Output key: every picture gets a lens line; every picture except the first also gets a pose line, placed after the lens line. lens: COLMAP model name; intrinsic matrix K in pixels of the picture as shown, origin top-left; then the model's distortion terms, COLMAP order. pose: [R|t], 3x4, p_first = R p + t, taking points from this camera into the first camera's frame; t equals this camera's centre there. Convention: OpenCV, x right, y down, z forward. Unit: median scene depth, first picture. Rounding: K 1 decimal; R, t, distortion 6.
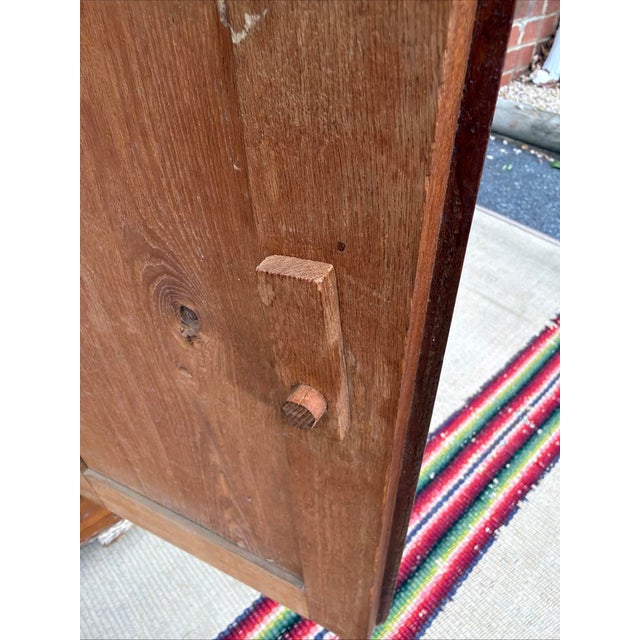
lens RADIAL K [[459.0, 0, 320.1], [0, 459.0, 319.1], [0, 0, 1]] dist [0.041328, -0.062744]
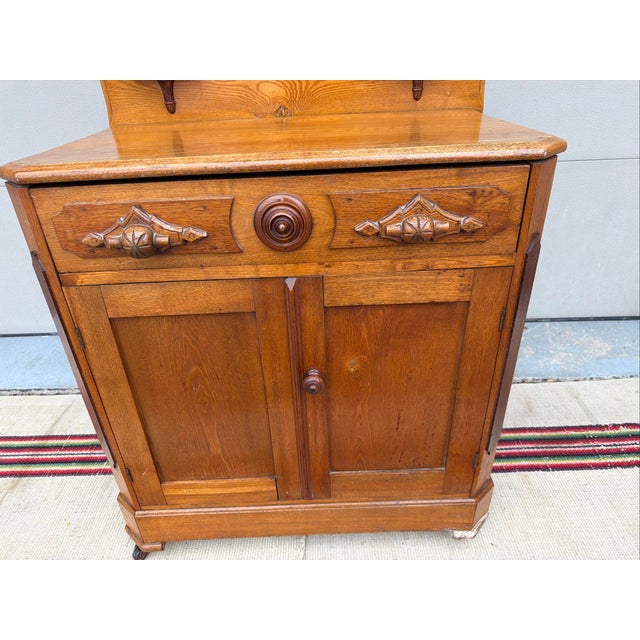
lens RADIAL K [[459.0, 0, 324.8], [0, 459.0, 330.9], [0, 0, 1]] dist [0.041328, -0.062744]
pose [[0.743700, 0.342425, -0.574156, -0.070545], [-0.426298, 0.904493, -0.012744, 0.000089], [0.514956, 0.254240, 0.818647, -0.777113]]
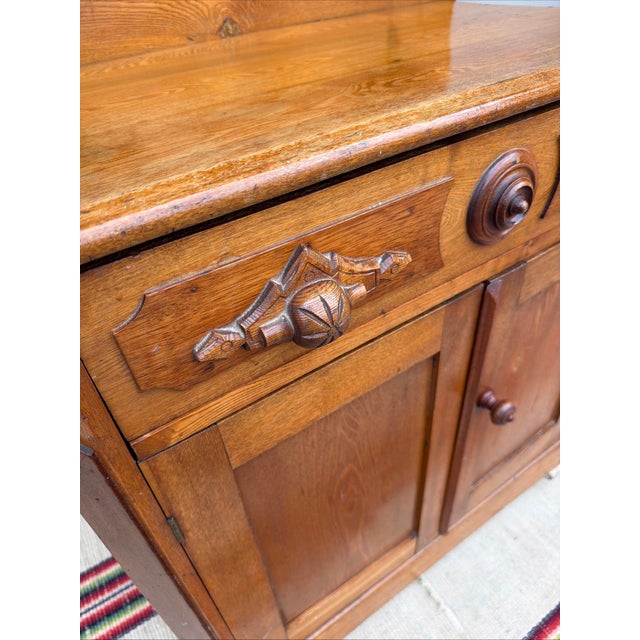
lens RADIAL K [[469.4, 0, 324.2], [0, 469.4, 330.8], [0, 0, 1]] dist [-0.018266, -0.010186]
pose [[0.986529, 0.068081, -0.148744, -0.895635], [-0.069350, 0.997587, -0.003352, 0.002762], [0.148157, 0.013622, 0.988870, -0.702670]]
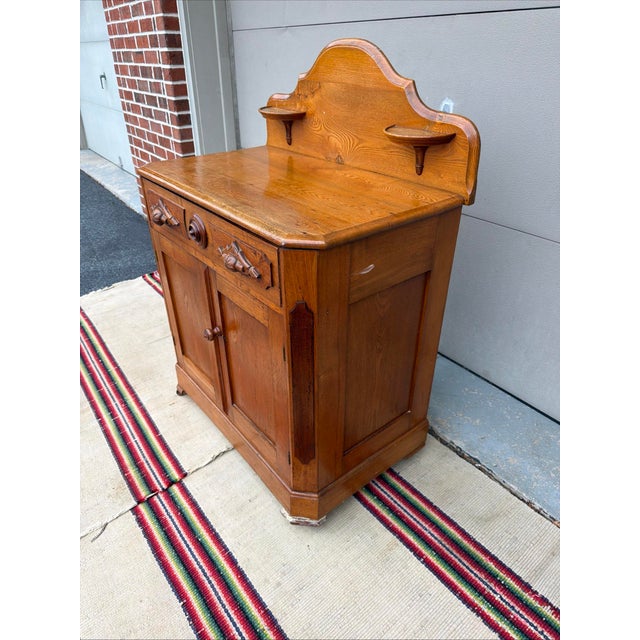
lens RADIAL K [[459.0, 0, 311.6], [0, 459.0, 324.1], [0, 0, 1]] dist [0.041328, -0.062744]
pose [[-0.079769, 0.544354, -0.835054, 0.753302], [-0.648934, 0.607533, 0.458028, -0.995536], [0.756652, 0.578431, 0.304788, -0.090923]]
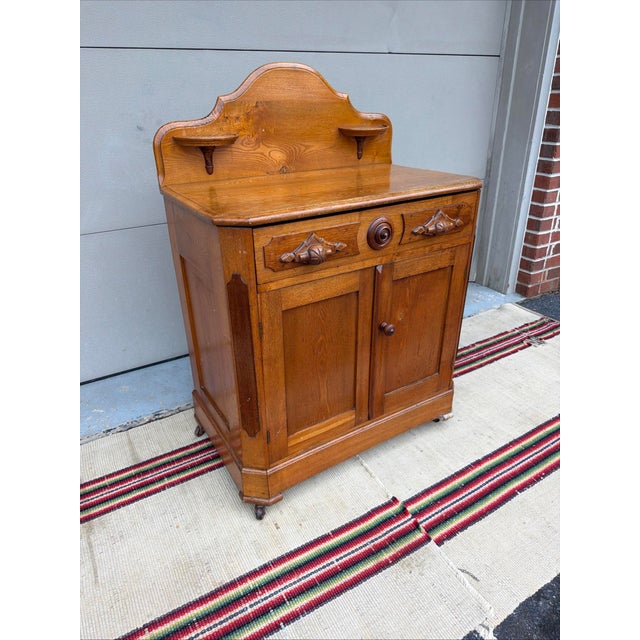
lens RADIAL K [[459.0, 0, 322.1], [0, 459.0, 326.7], [0, 0, 1]] dist [0.041328, -0.062744]
pose [[0.982644, 0.098221, -0.157363, -0.683378], [-0.133483, 0.963475, -0.232158, 0.580267], [0.128812, 0.249134, 0.959864, -1.668364]]
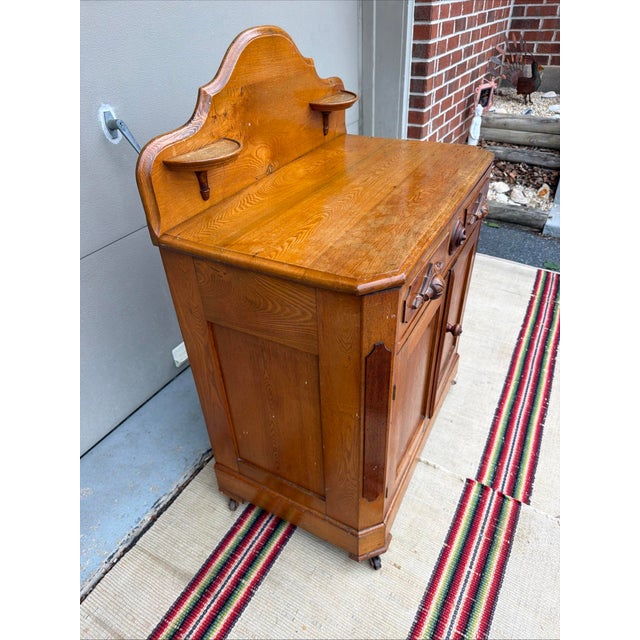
lens RADIAL K [[459.0, 0, 326.7], [0, 459.0, 325.3], [0, 0, 1]] dist [0.041328, -0.062744]
pose [[0.941454, -0.201494, 0.270304, -1.641073], [0.226643, 0.971809, -0.064965, 0.107993], [-0.249594, 0.122424, 0.960581, -1.404190]]
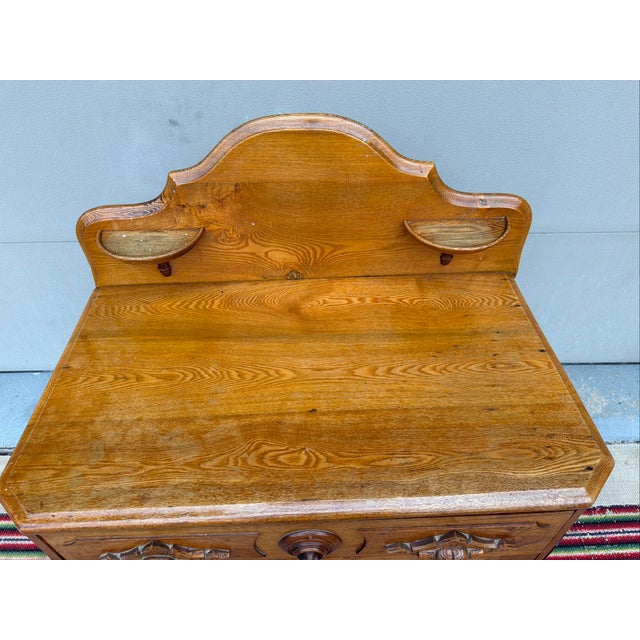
lens RADIAL K [[459.0, 0, 325.9], [0, 459.0, 329.9], [0, 0, 1]] dist [0.041328, -0.062744]
pose [[0.759396, 0.466317, -0.453724, -0.527224], [-0.435576, 0.882403, 0.177872, -0.734799], [0.483312, 0.062556, 0.873210, -0.904371]]
